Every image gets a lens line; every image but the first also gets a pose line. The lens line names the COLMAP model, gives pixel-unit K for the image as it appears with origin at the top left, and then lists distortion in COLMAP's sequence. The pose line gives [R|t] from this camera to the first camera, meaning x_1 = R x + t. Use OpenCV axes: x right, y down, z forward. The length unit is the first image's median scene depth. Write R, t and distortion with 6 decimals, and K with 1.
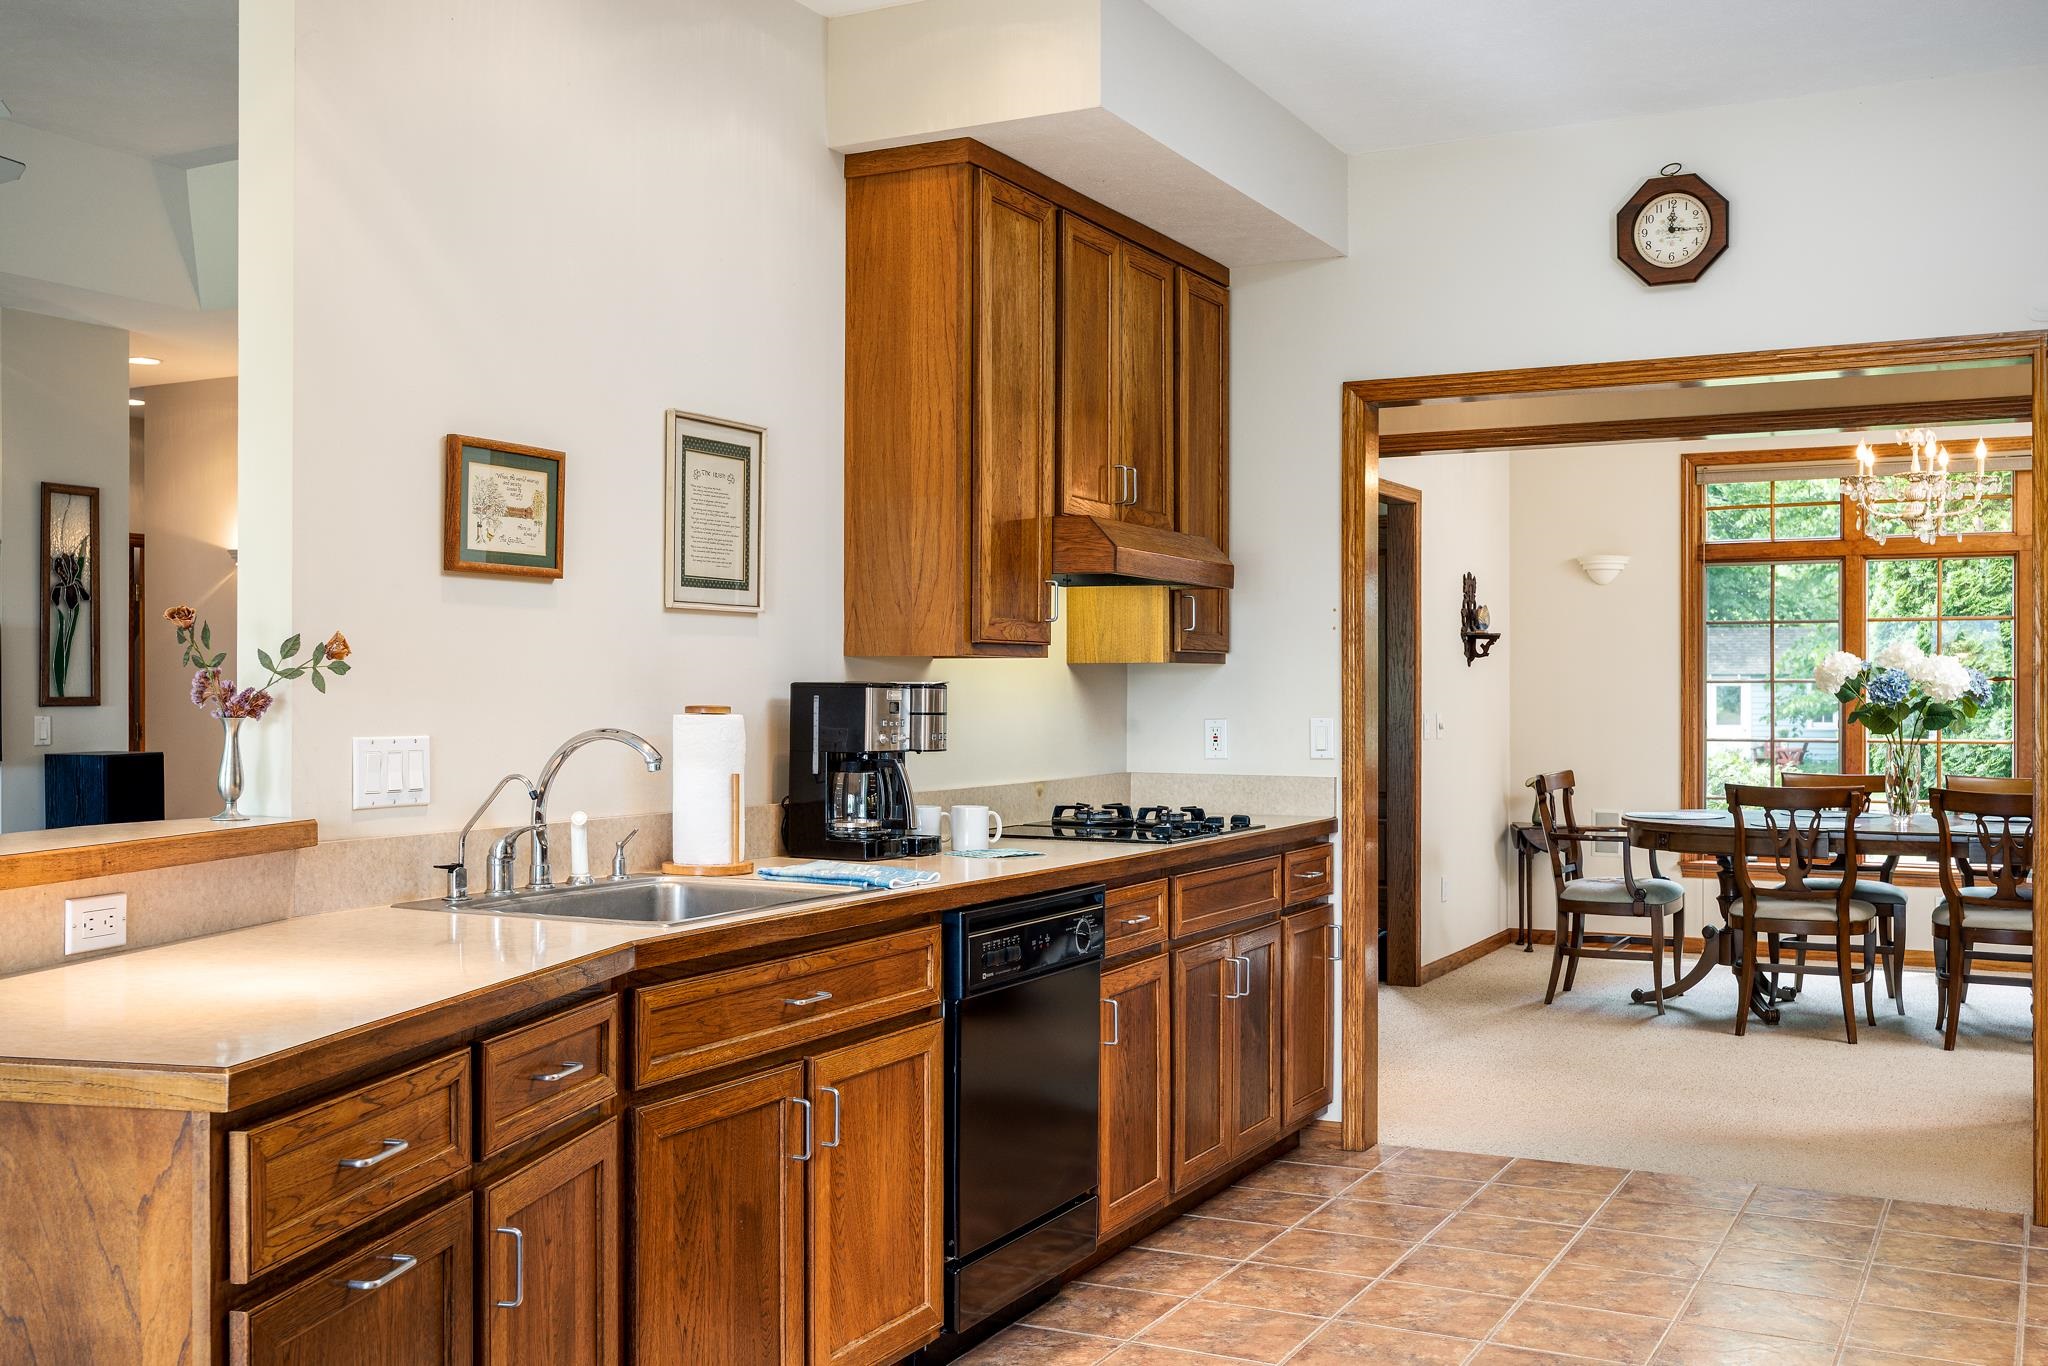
lens RADIAL K [[1971.6, 0, 1024.0], [0, 1971.6, 683.0], [0, 0, 1]] dist [0.005464, 0.001582]
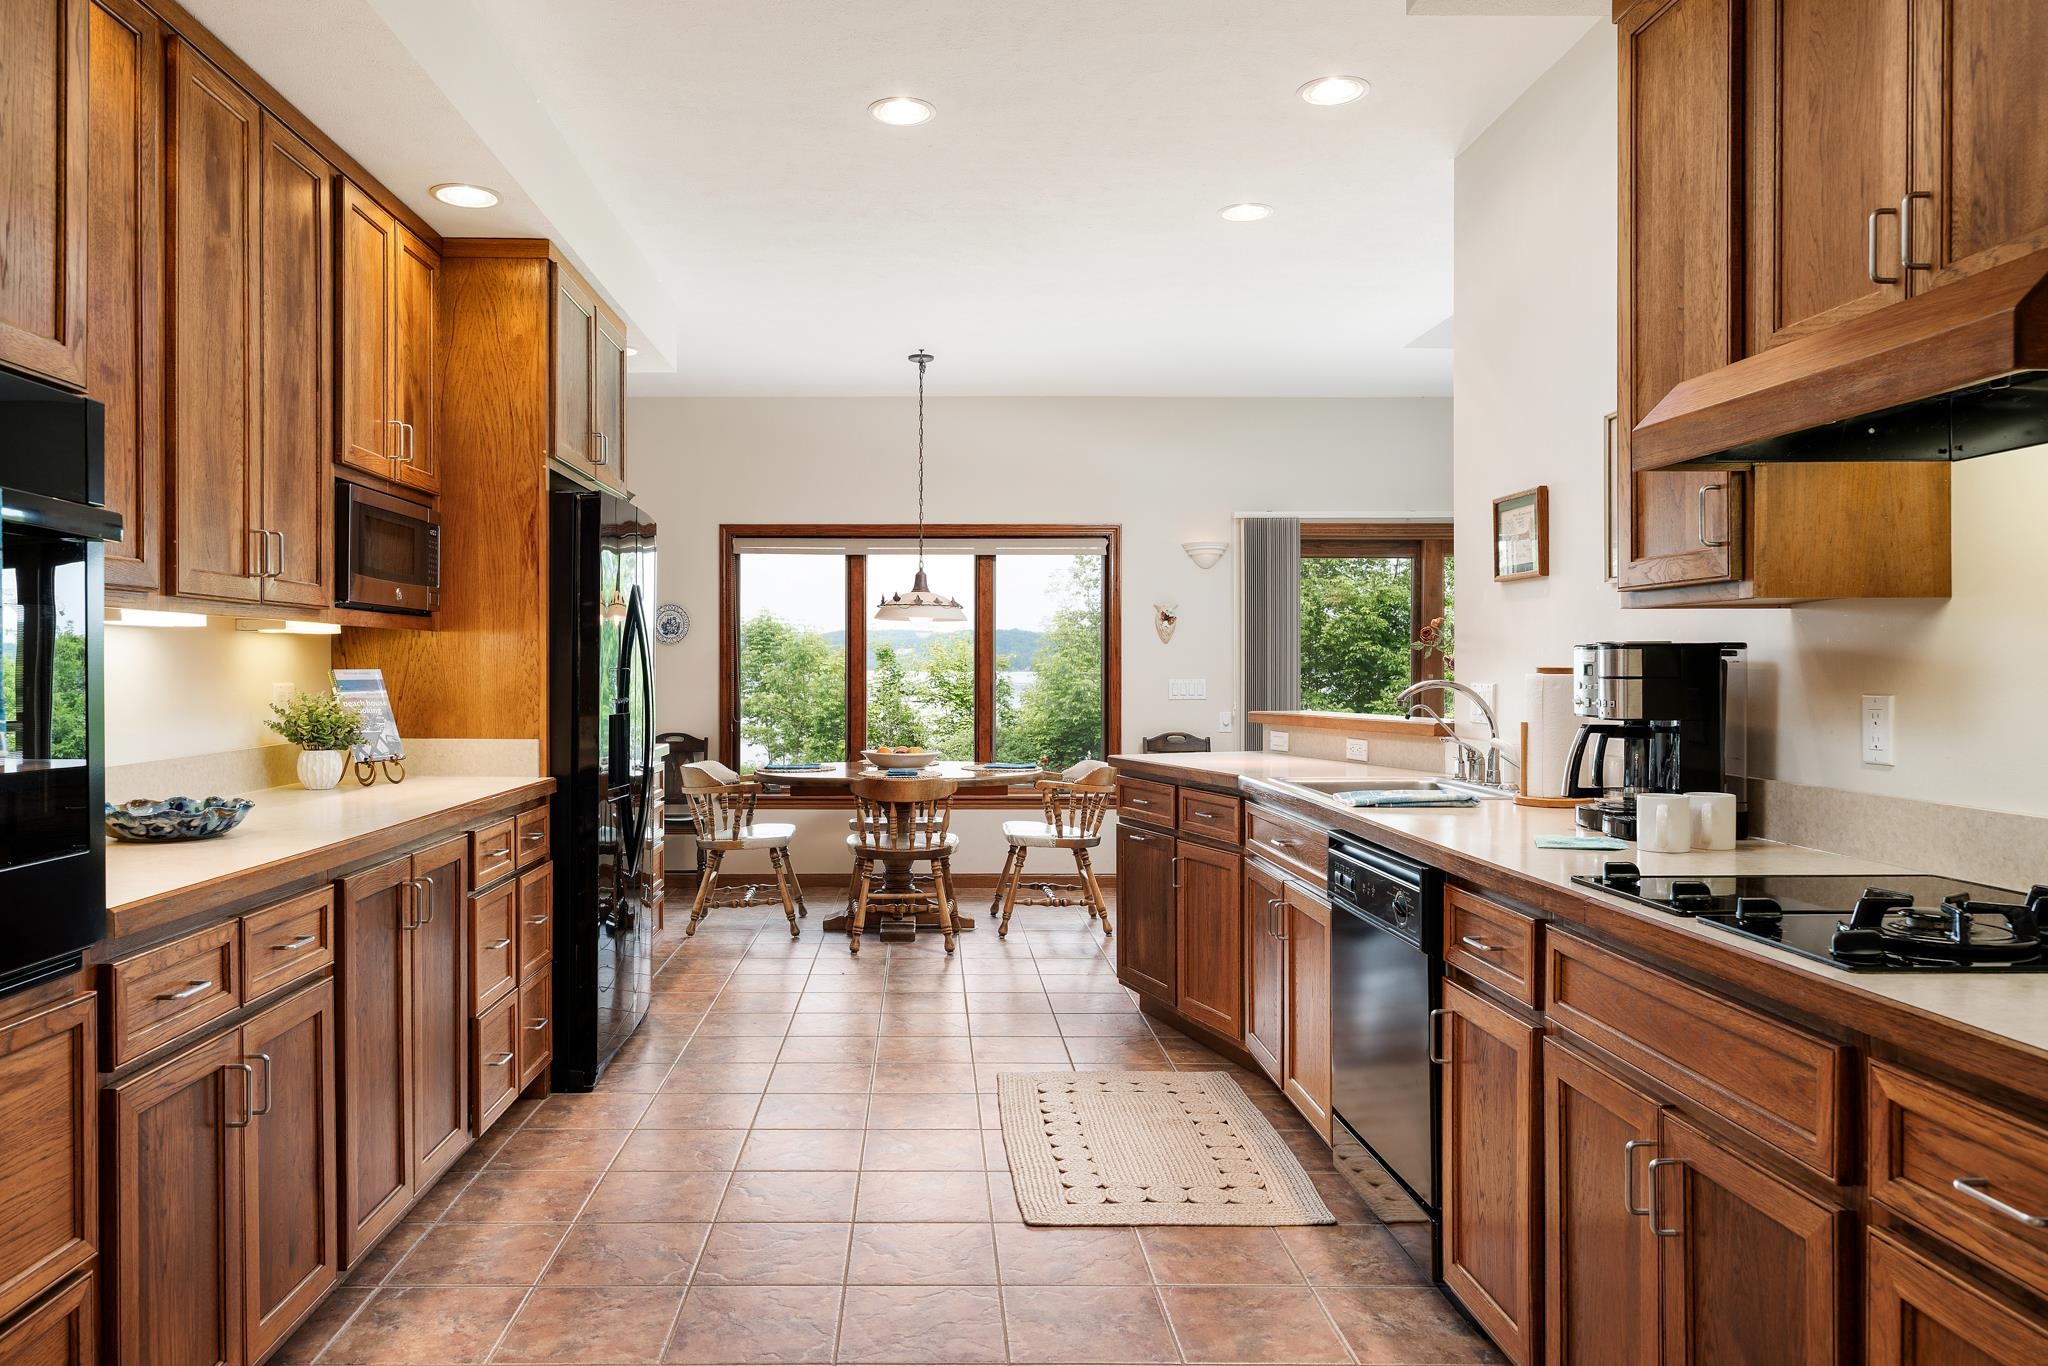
lens RADIAL K [[1366.6, 0, 925.8], [0, 1366.6, 678.0], [0, 0, 1]] dist [-0.006247, 0.002086]
pose [[-0.887459, 0.001461, -0.460885, 0.541543], [-0.000645, 0.999990, 0.004412, 0.014159], [0.460886, 0.004213, -0.887449, 1.493011]]
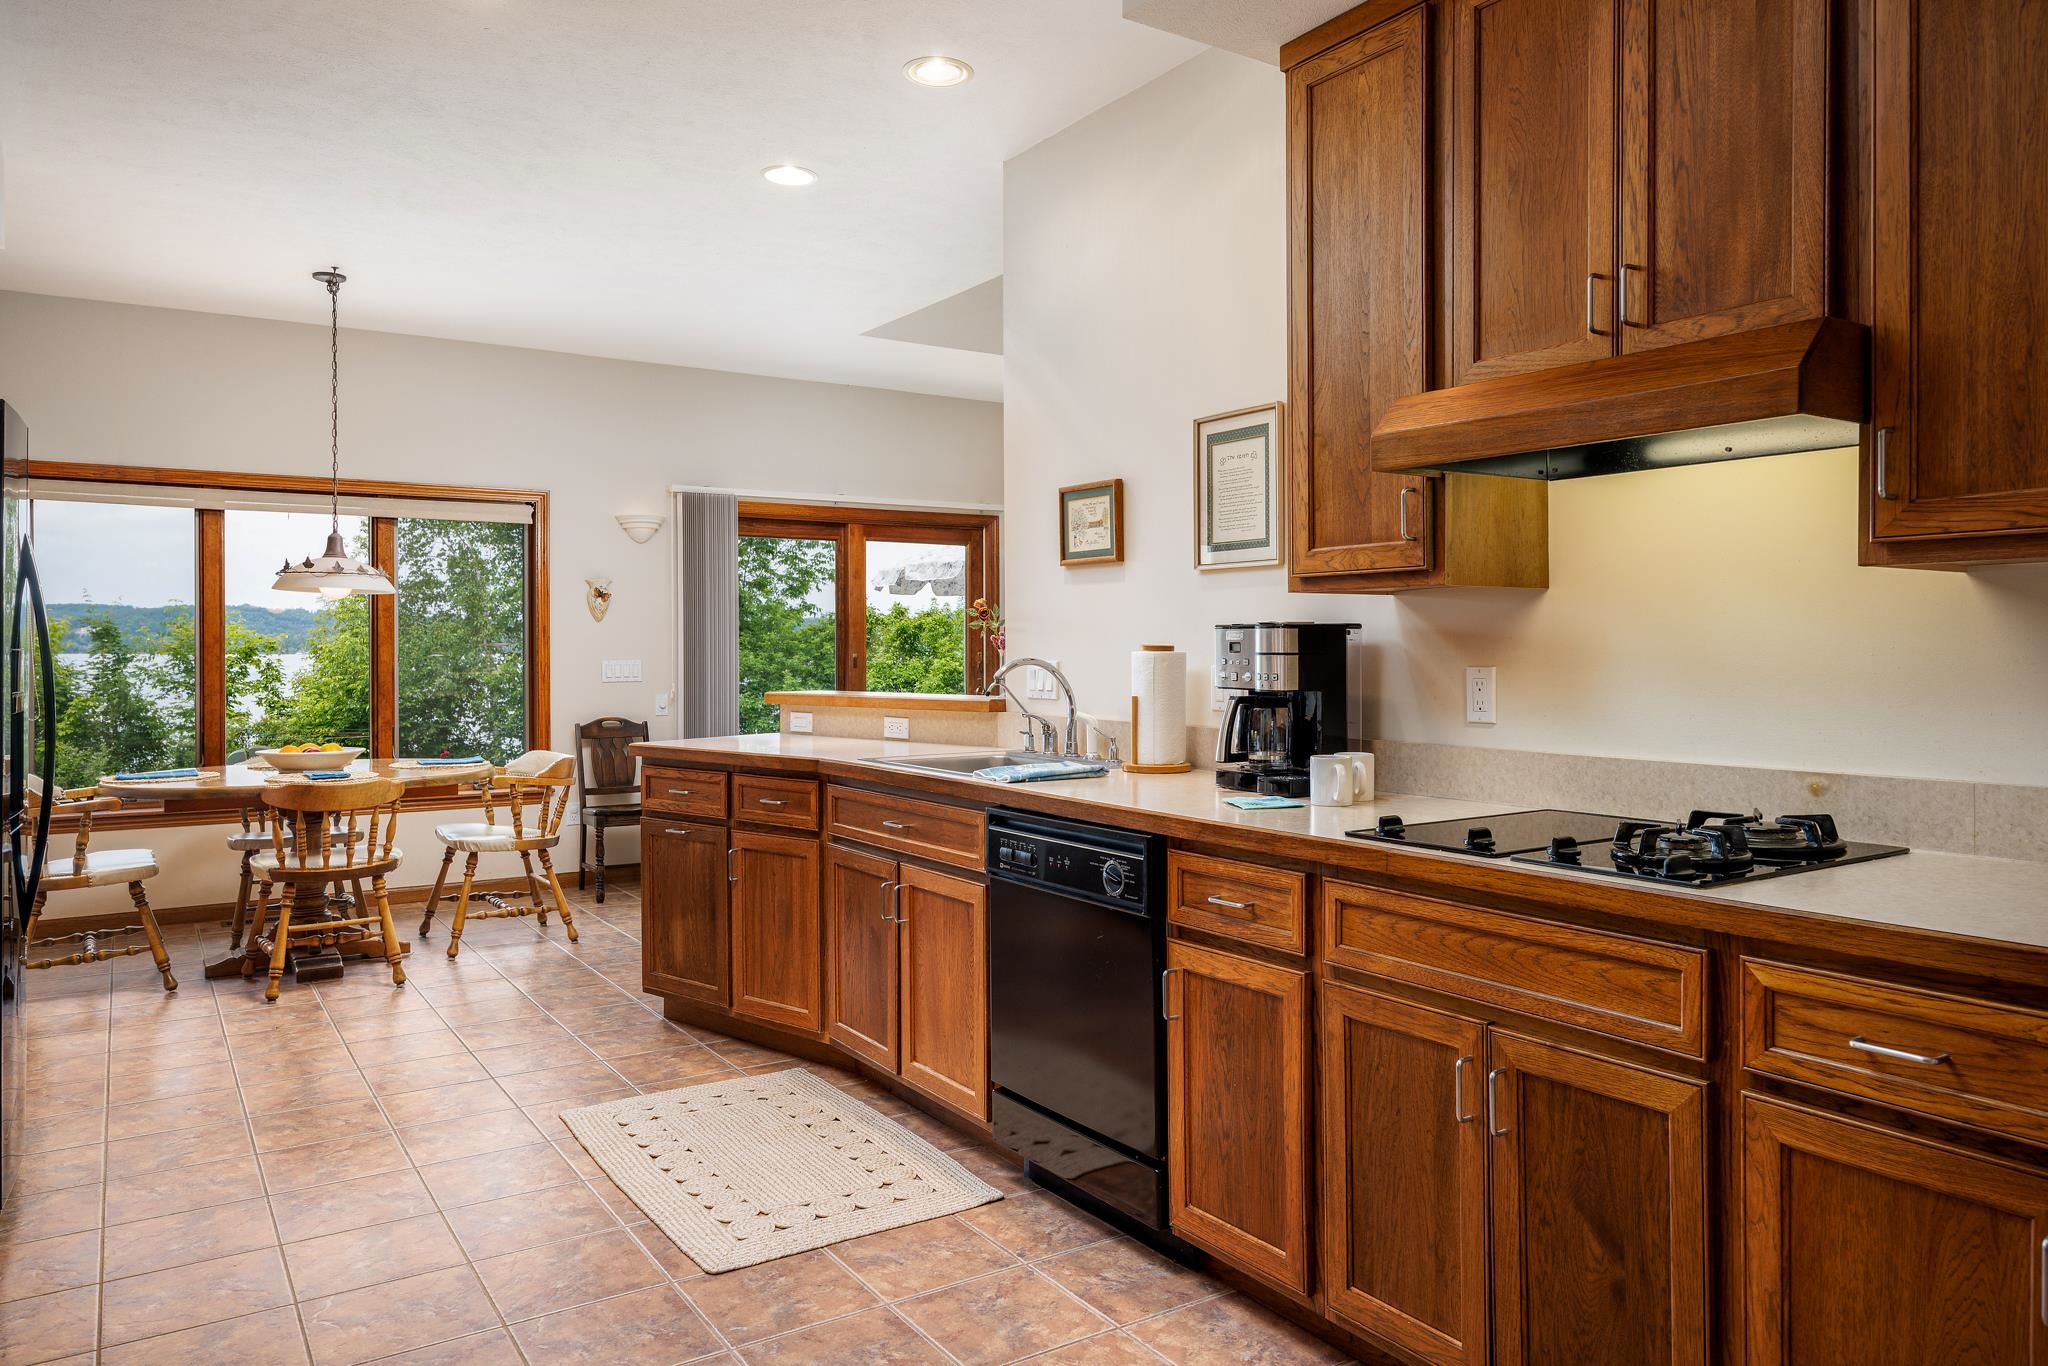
lens RADIAL K [[1383.1, 0, 1028.2], [0, 1383.1, 654.8], [0, 0, 1]] dist [0.001324, 0.001701]
pose [[-0.488701, 0.003403, -0.872445, 0.660416], [0.003444, 0.999992, 0.001971, 0.015291], [0.872444, -0.002041, -0.488709, 1.314991]]
